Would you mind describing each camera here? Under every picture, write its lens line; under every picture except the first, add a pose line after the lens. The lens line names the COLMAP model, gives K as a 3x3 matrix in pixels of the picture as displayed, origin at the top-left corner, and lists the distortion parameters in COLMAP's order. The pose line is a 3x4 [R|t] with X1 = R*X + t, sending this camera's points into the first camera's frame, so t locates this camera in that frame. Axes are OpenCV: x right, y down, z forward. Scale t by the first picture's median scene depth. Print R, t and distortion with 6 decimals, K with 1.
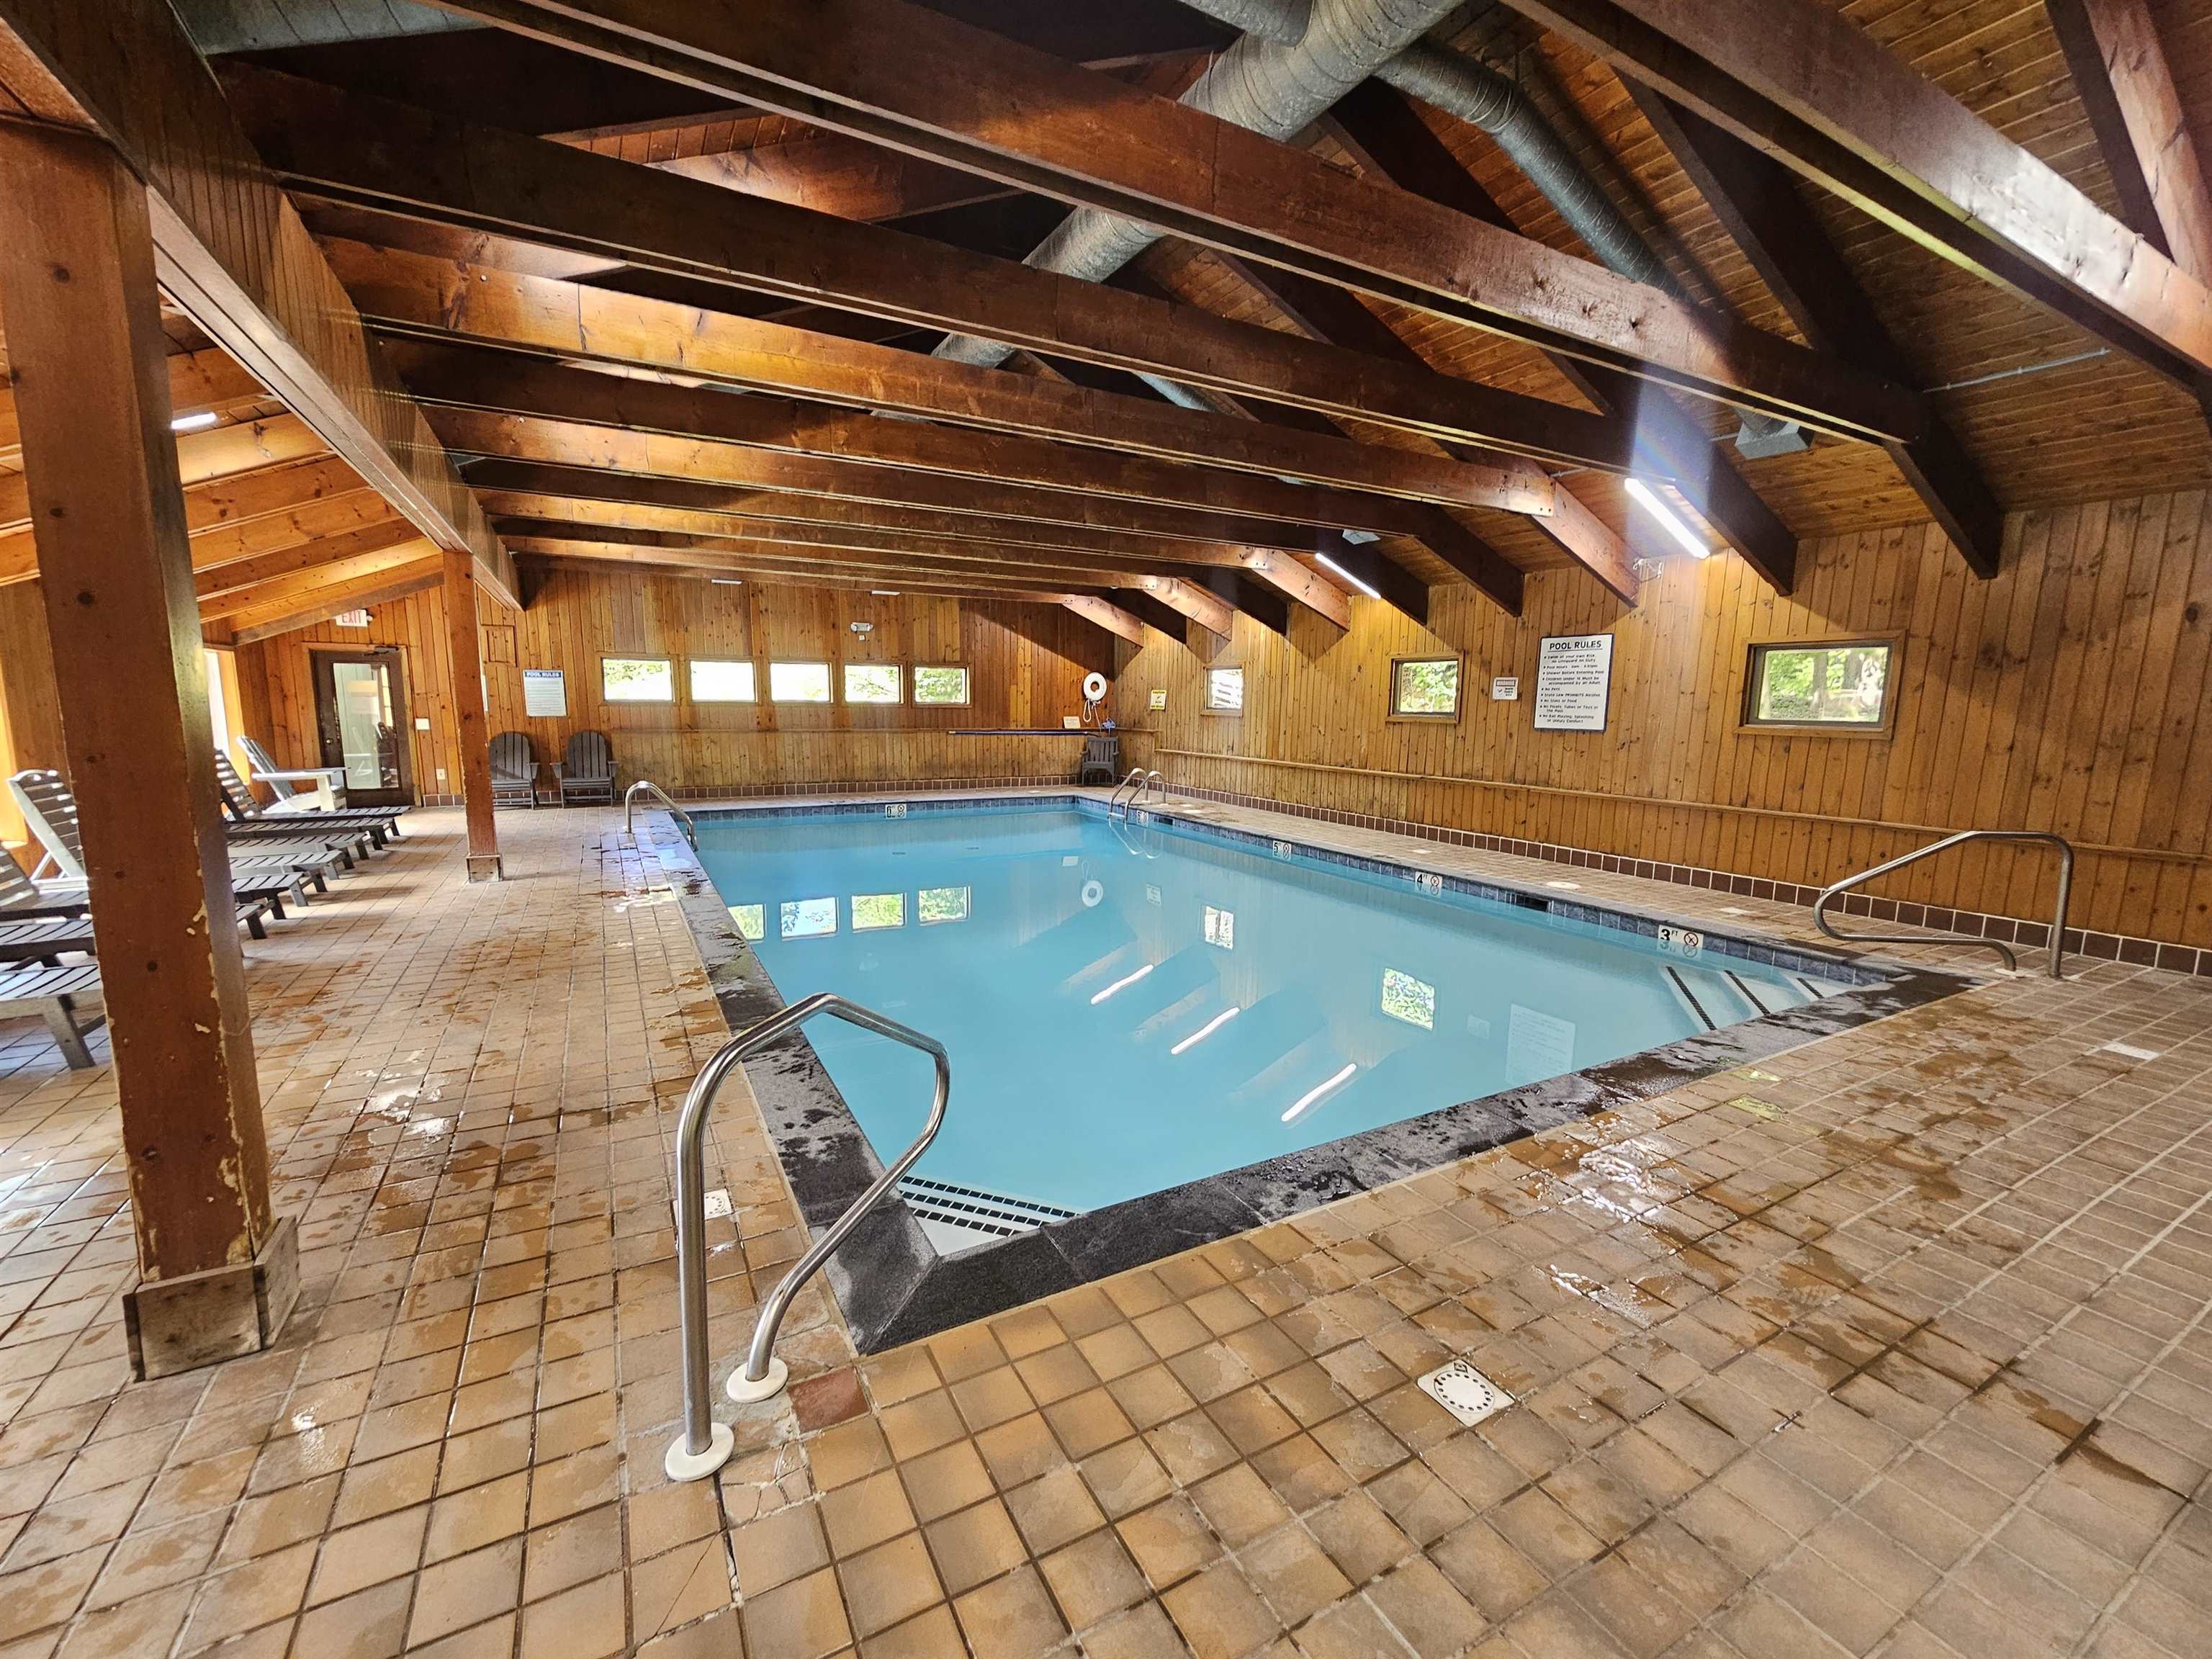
lens RADIAL K [[880.0, 0, 1095.3], [0, 880.0, 834.2], [0, 0, 1]] dist [-0.000757, -0.000029]
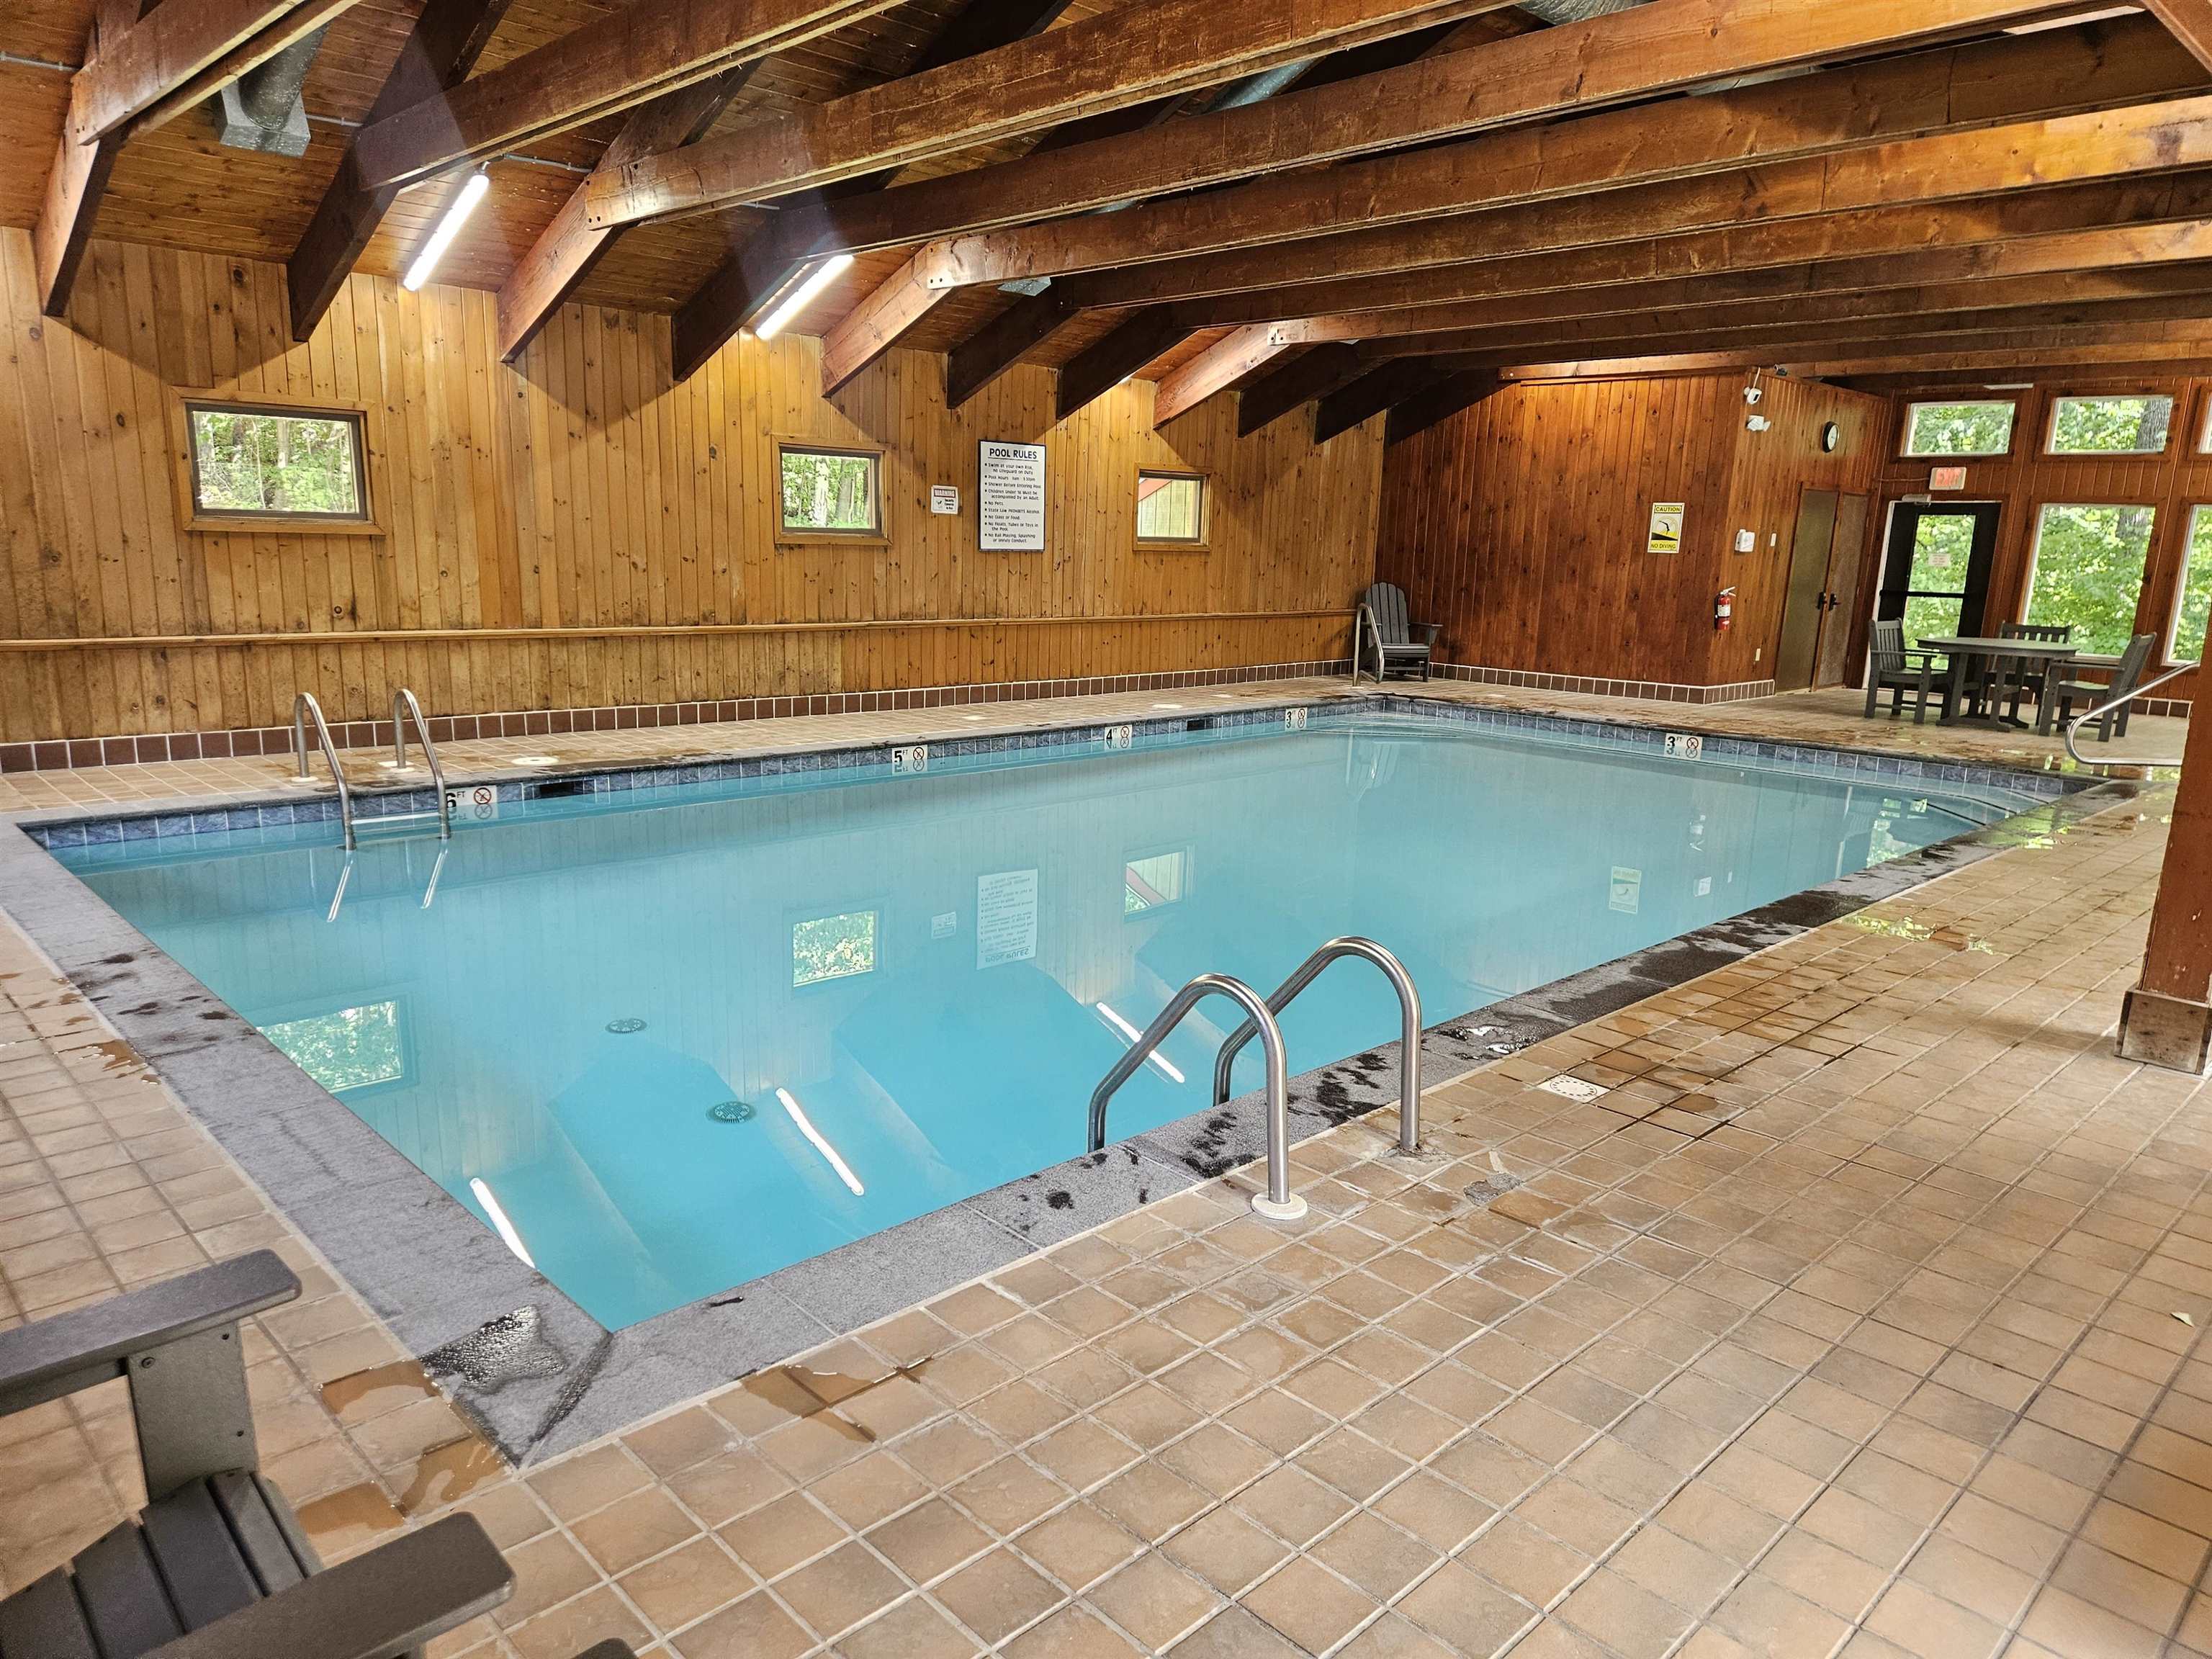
lens RADIAL K [[1518.1, 0, 1106.0], [0, 1518.1, 829.5], [0, 0, 1]] dist [0.080242, -0.070688]
pose [[-0.268469, -0.208636, 0.940423, -0.930384], [0.114116, 0.962500, 0.246111, -0.201439], [-0.956505, 0.173390, -0.234593, 1.235480]]
